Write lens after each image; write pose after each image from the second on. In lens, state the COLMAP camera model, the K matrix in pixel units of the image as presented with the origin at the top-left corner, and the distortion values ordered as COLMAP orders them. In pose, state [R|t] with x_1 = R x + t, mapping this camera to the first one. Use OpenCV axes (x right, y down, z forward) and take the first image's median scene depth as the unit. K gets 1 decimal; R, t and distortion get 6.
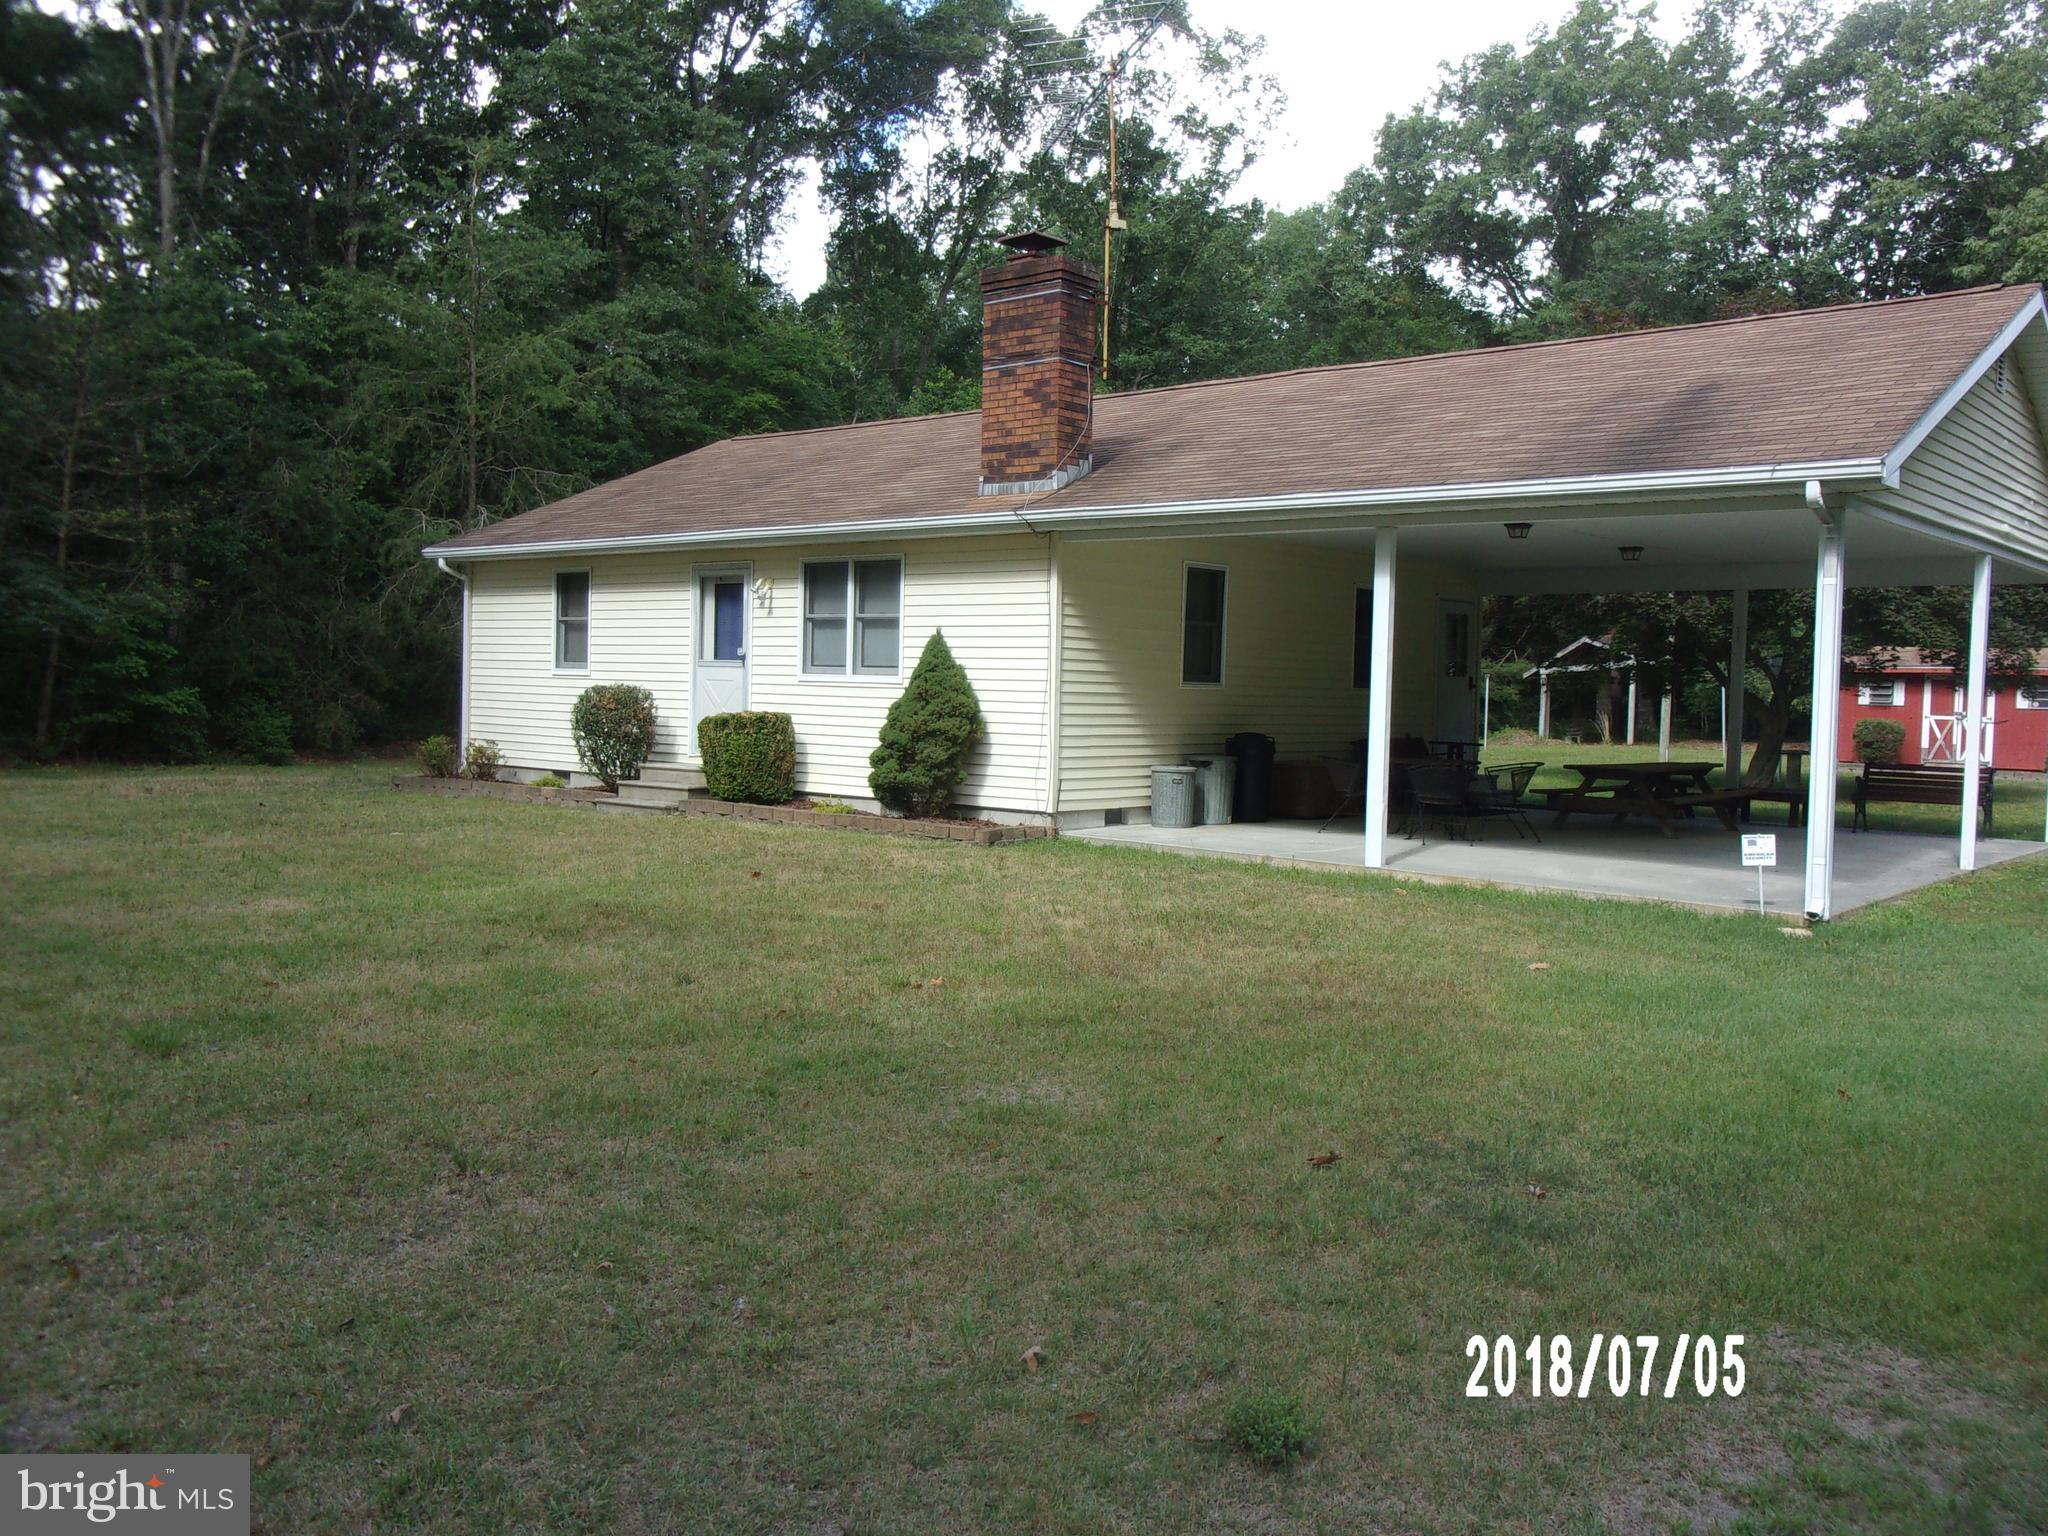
lens RADIAL K [[1690.4, 0, 1039.0], [0, 1690.4, 768.7], [0, 0, 1]] dist [0.006323, 0.002652]
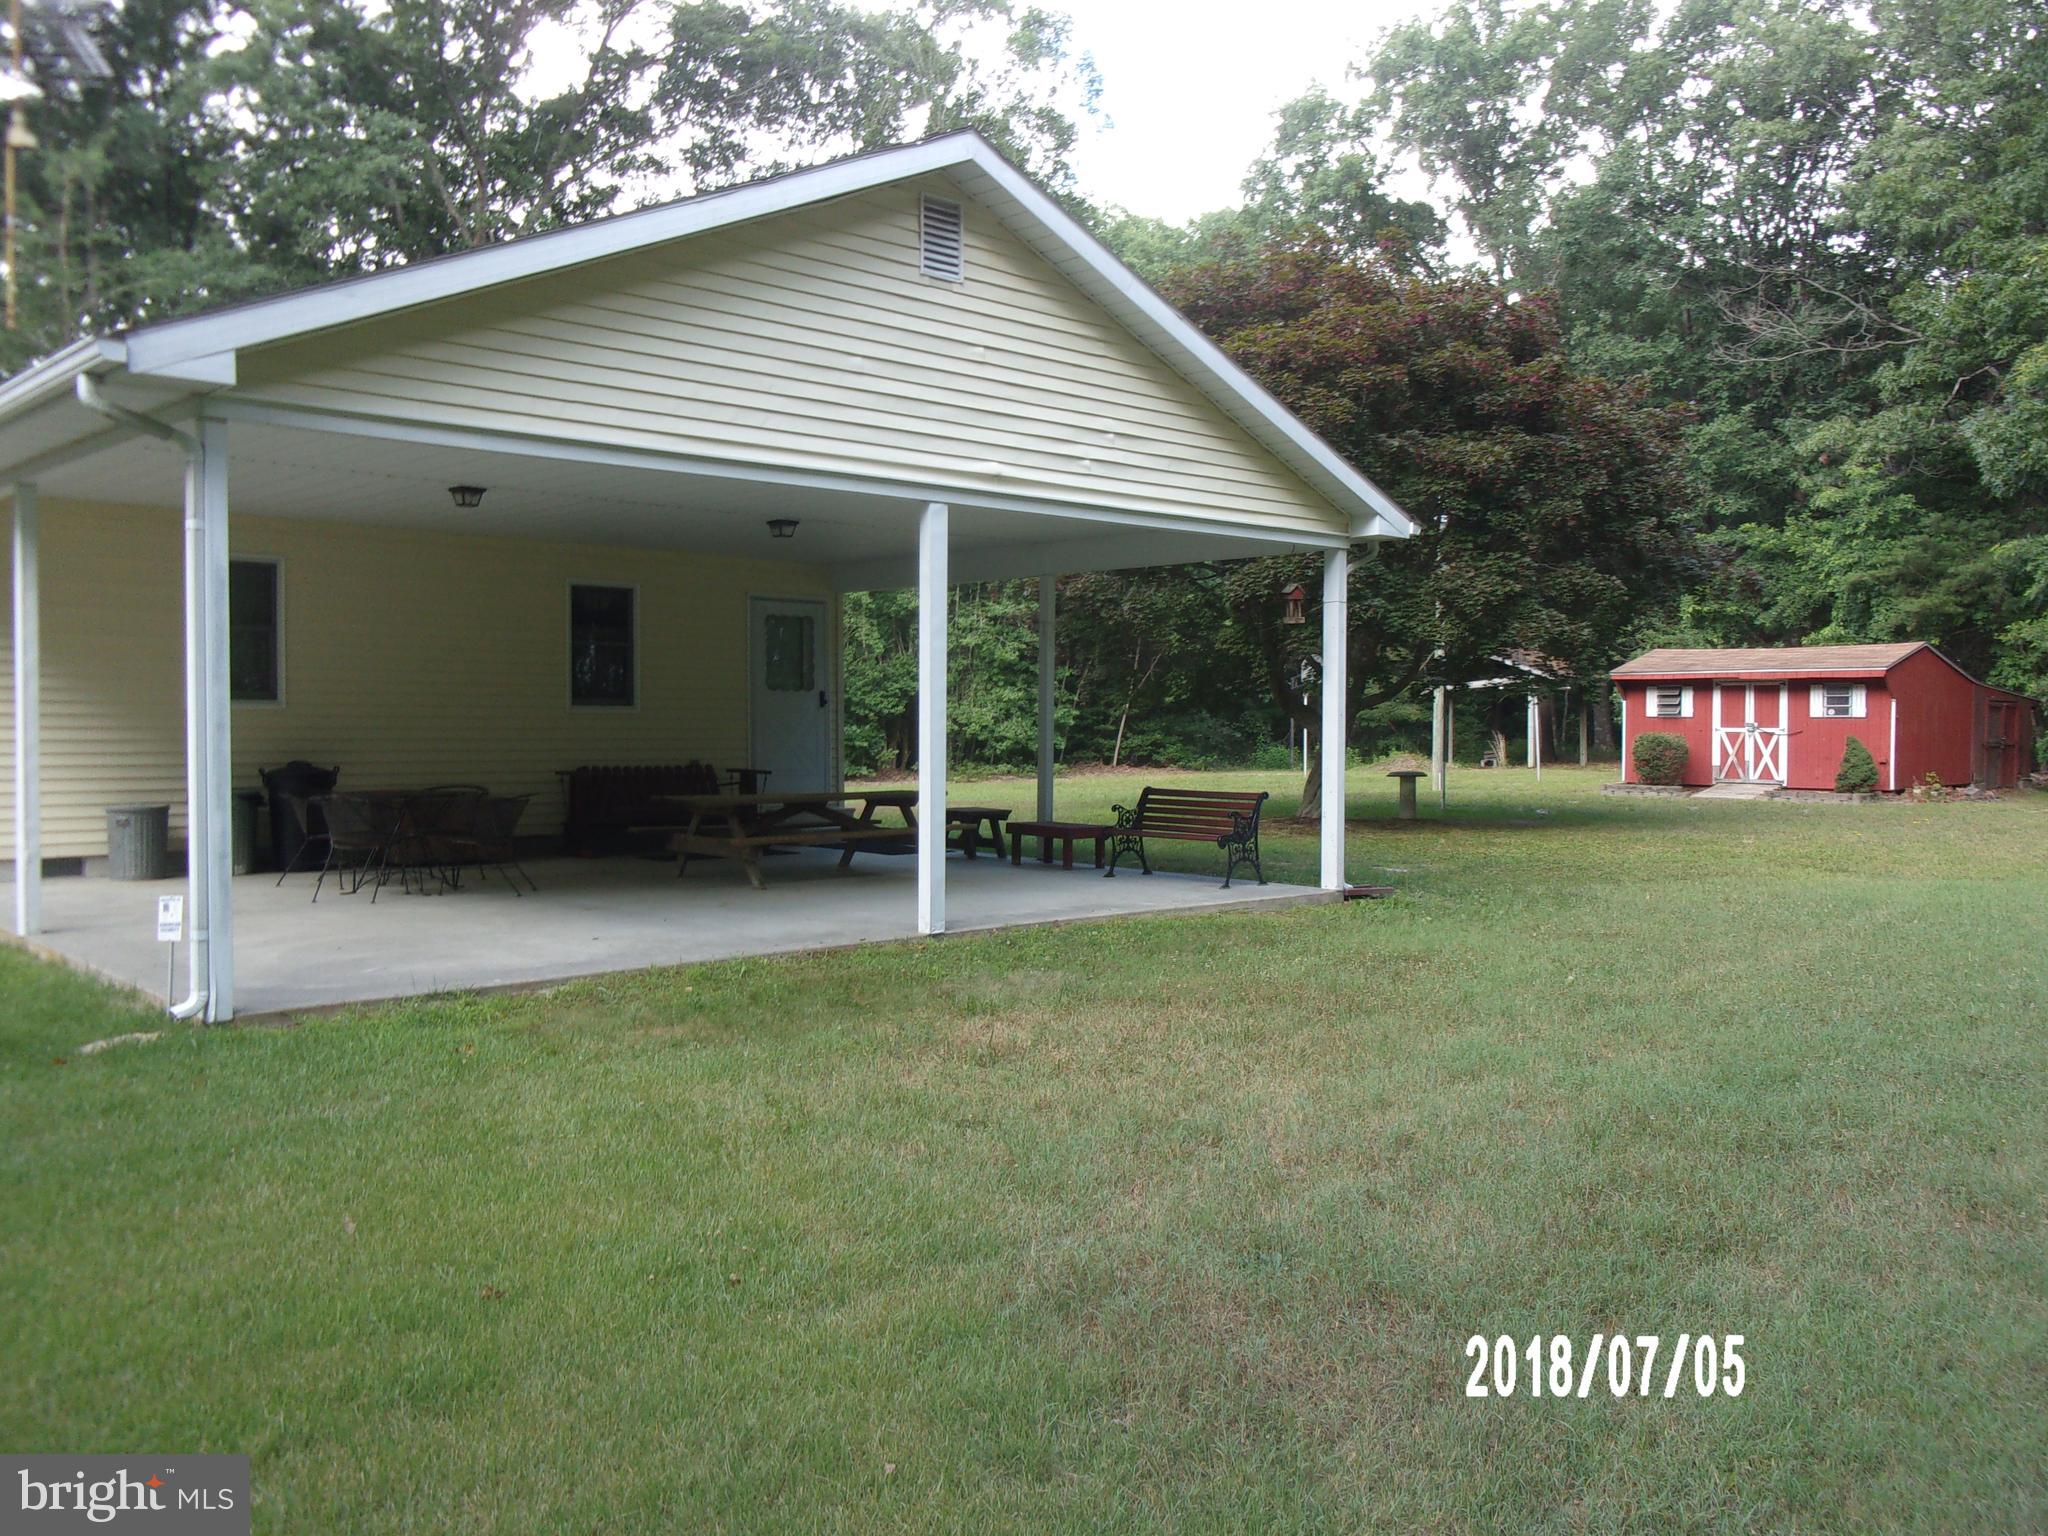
lens RADIAL K [[1690.4, 0, 1039.0], [0, 1690.4, 768.7], [0, 0, 1]] dist [0.006323, 0.002652]
pose [[0.993235, -0.017998, -0.114719, 0.278292], [0.015568, 0.999636, -0.022046, 0.002823], [0.115074, 0.020111, 0.993153, 0.110789]]
